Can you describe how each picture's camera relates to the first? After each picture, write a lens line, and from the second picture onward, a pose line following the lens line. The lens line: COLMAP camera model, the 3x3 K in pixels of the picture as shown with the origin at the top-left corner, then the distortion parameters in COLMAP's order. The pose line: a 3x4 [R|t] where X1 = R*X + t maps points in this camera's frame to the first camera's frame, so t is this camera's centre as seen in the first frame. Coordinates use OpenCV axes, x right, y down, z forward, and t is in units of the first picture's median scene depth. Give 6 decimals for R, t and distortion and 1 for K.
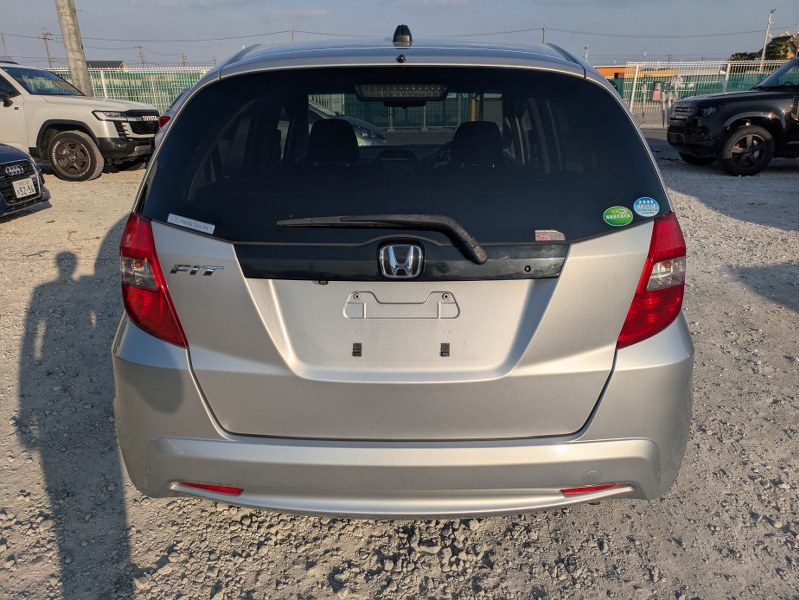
lens RADIAL K [[592.8, 0, 403.9], [0, 592.8, 302.4], [0, 0, 1]] dist [0.014205, -0.004055]
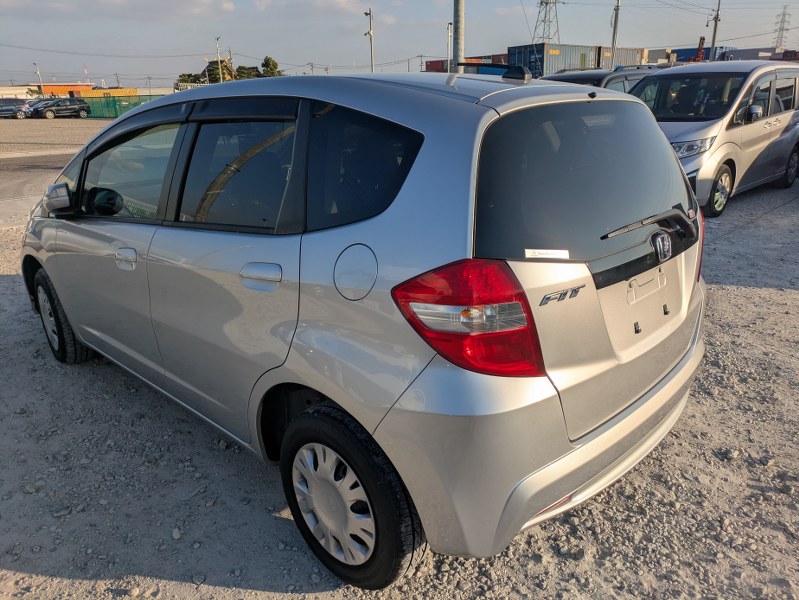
lens RADIAL K [[592.8, 0, 399.2], [0, 592.8, 299.7], [0, 0, 1]] dist [0.014205, -0.004055]
pose [[0.685140, -0.236684, 0.688886, -1.005169], [0.258027, 0.963274, 0.074333, -0.158542], [-0.681179, 0.126823, 0.721048, 0.352022]]
